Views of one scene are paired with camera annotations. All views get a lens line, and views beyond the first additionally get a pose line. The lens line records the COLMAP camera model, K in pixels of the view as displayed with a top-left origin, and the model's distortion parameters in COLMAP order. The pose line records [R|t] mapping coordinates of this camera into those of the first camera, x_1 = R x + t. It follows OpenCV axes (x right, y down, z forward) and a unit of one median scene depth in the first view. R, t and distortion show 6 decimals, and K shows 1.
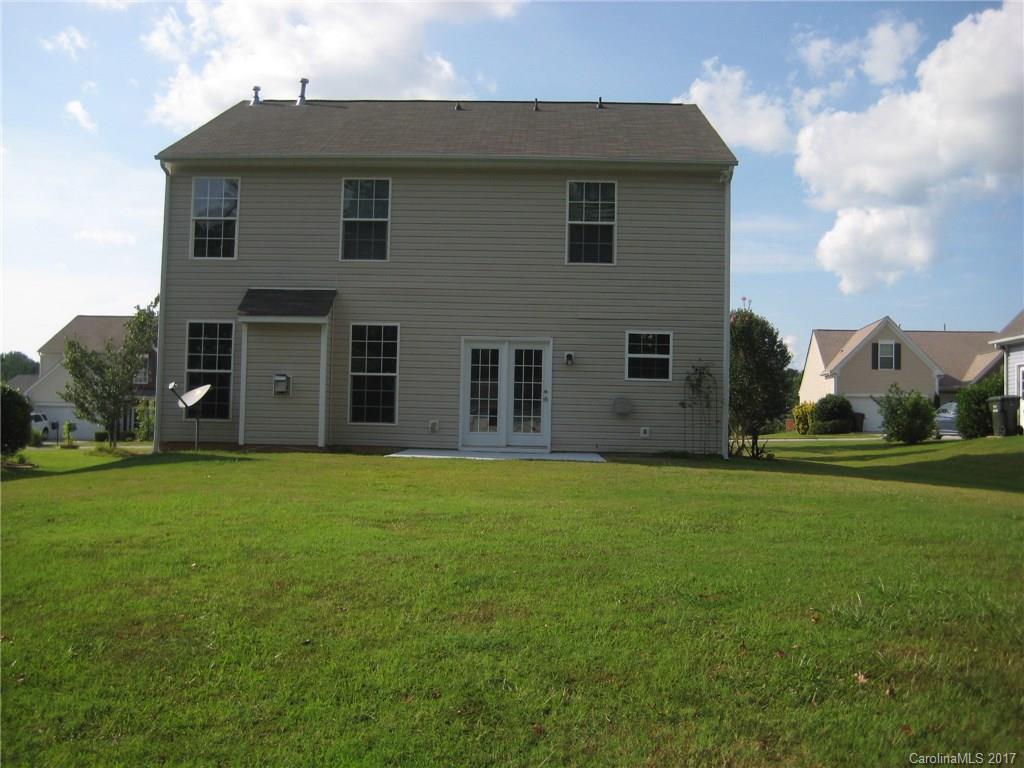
lens RADIAL K [[1046.0, 0, 512.5], [0, 1046.0, 382.2], [0, 0, 1]] dist [-0.100742, 0.000000]
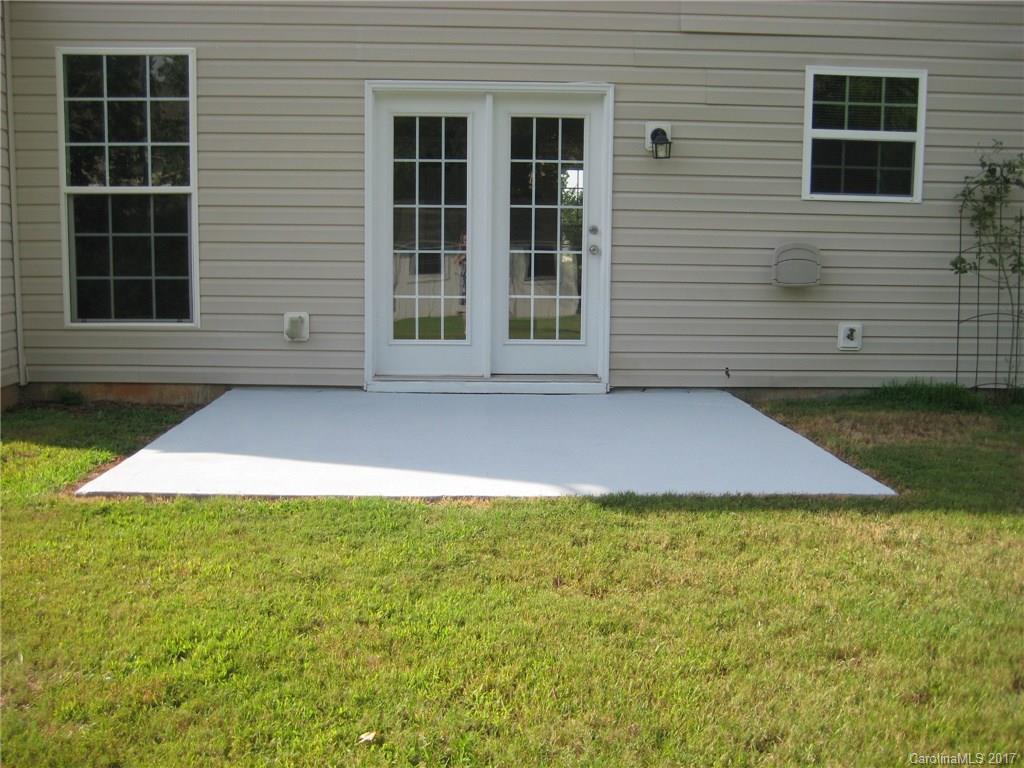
lens RADIAL K [[1046.0, 0, 513.1], [0, 1046.0, 387.1], [0, 0, 1]] dist [-0.100742, 0.000000]
pose [[0.996313, -0.021729, 0.083000, -0.029721], [0.010286, 0.990671, 0.135890, 0.013573], [-0.085178, -0.134535, 0.987241, 0.625822]]
